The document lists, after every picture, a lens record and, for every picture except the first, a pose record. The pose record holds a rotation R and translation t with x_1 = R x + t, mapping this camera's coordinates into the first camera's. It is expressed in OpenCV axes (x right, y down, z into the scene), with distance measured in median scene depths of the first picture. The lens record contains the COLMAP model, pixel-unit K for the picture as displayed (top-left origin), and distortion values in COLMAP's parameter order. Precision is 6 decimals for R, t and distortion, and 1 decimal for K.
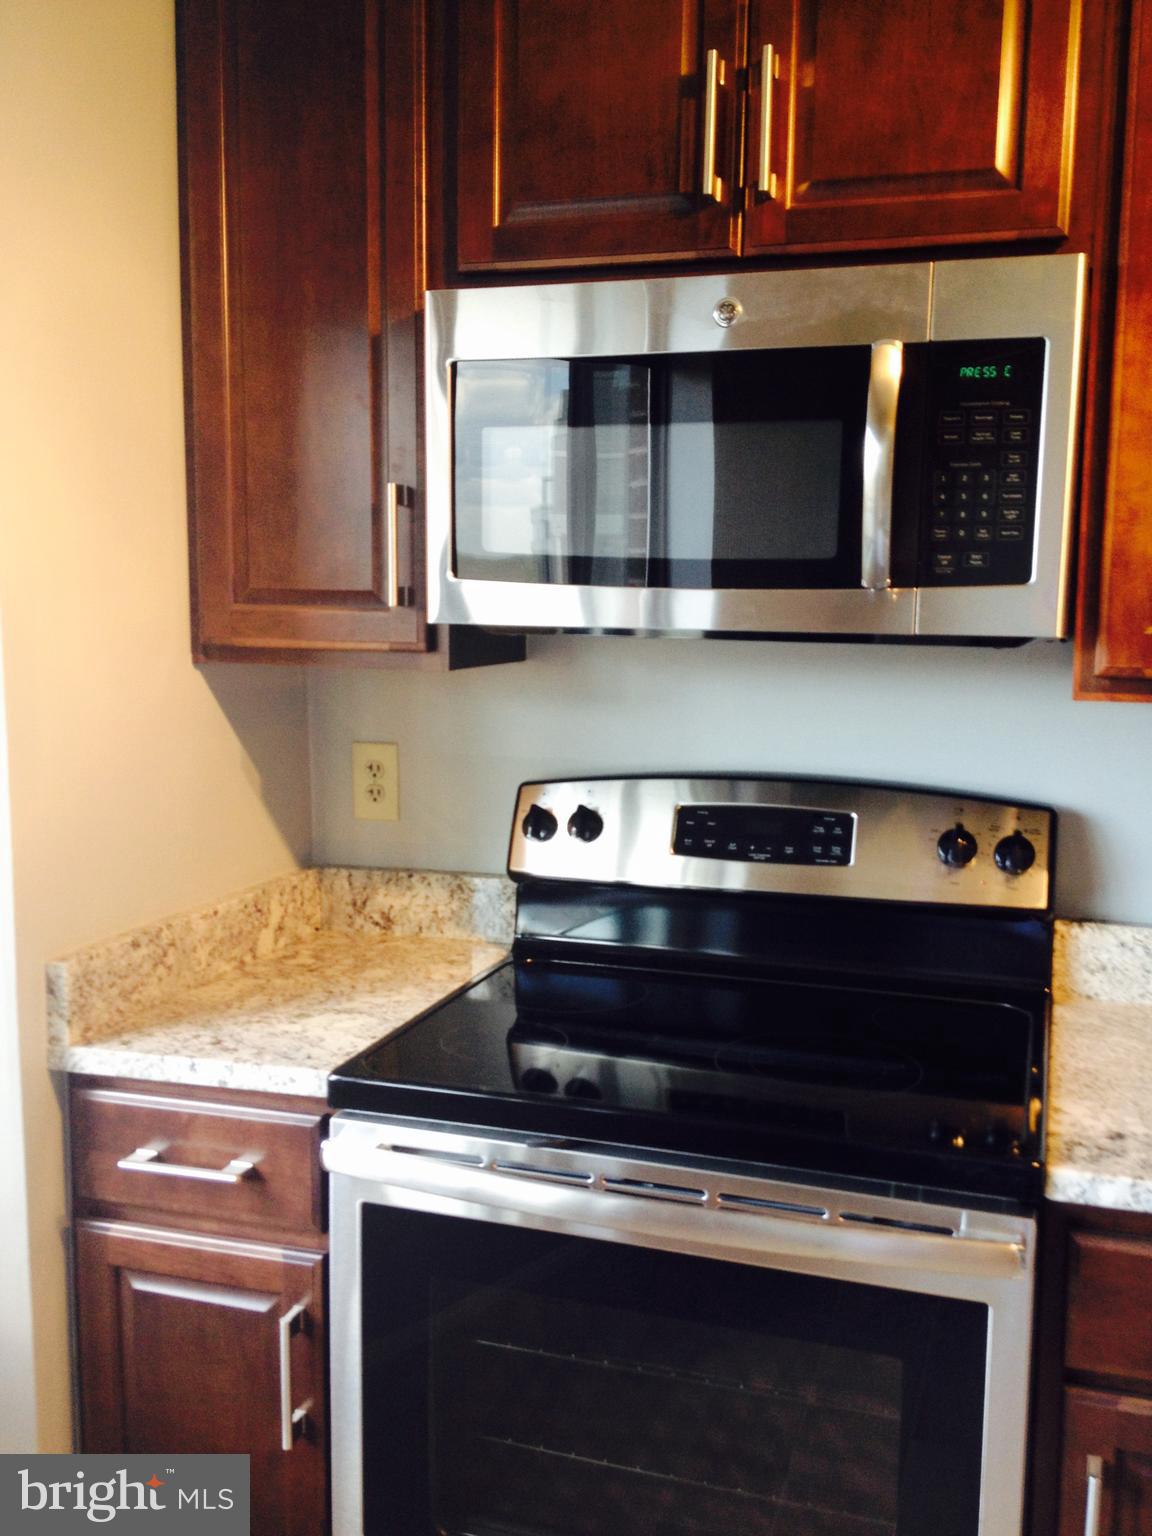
lens RADIAL K [[1459.2, 0, 572.4], [0, 1459.2, 769.3], [0, 0, 1]] dist [0.089325, 0.000000]
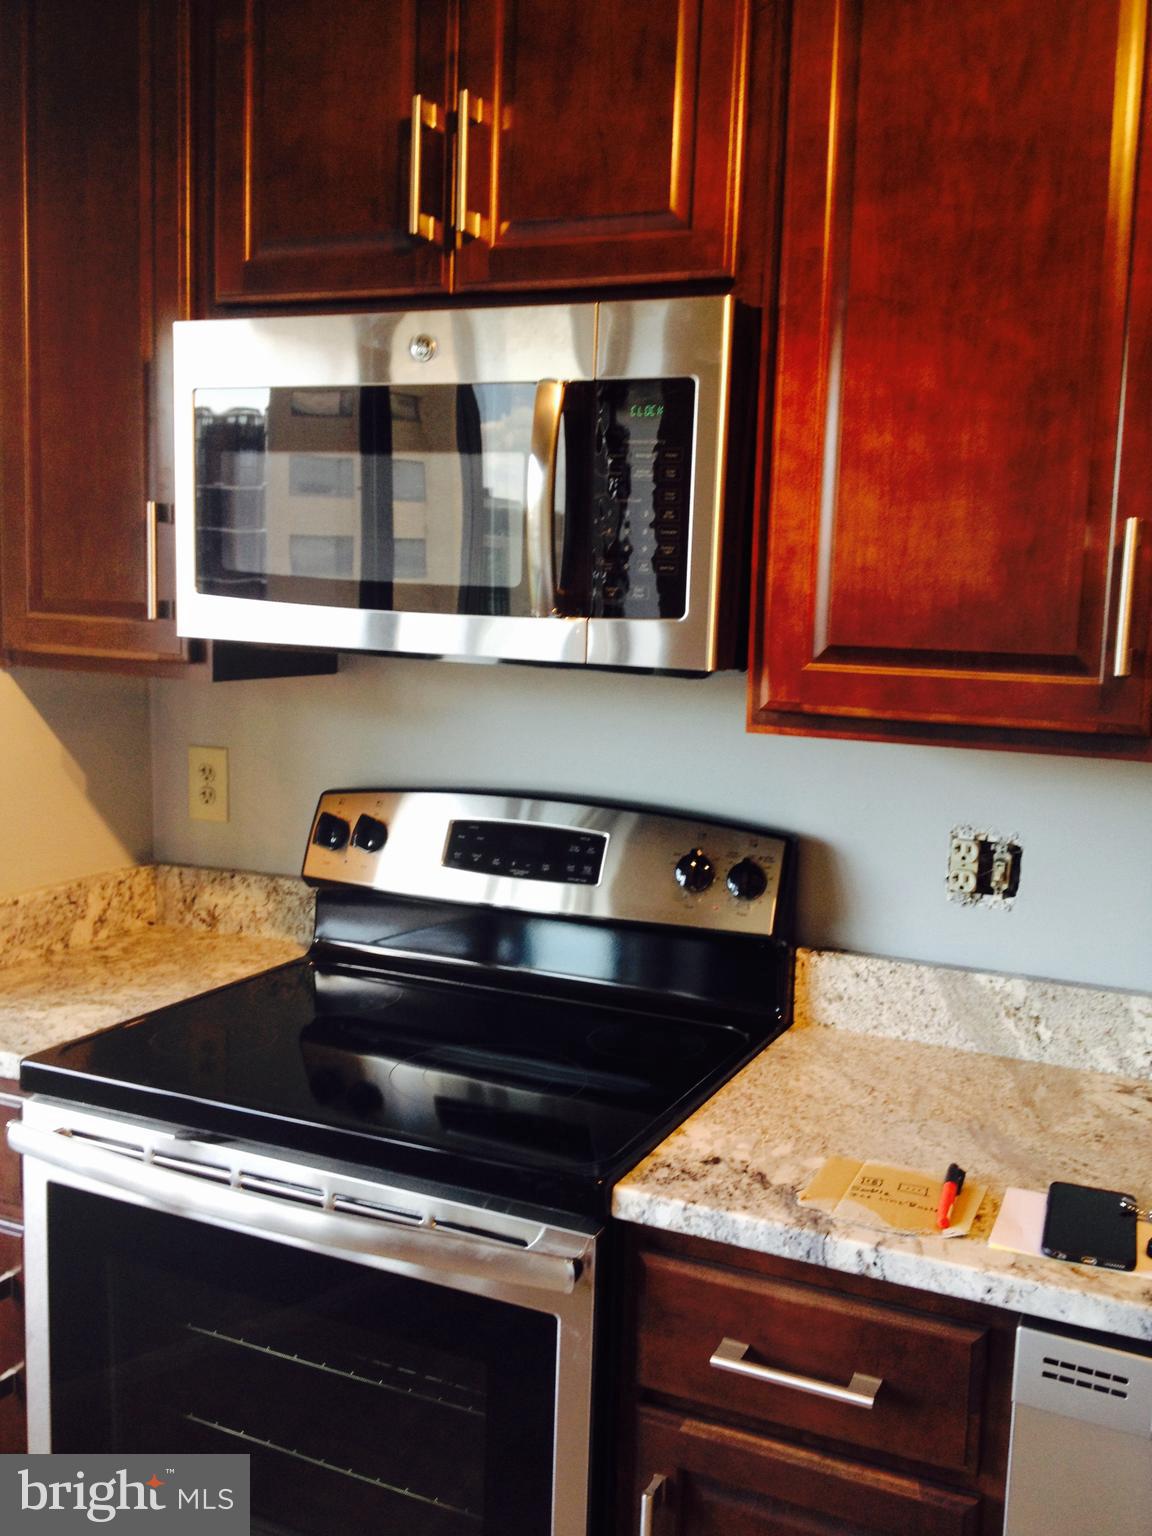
lens RADIAL K [[1459.2, 0, 580.5], [0, 1459.2, 773.2], [0, 0, 1]] dist [0.089325, 0.000000]
pose [[0.991342, 0.035974, -0.126284, 0.314193], [-0.035804, 0.999352, 0.003613, -0.015973], [0.126332, 0.000940, 0.991988, -0.011939]]
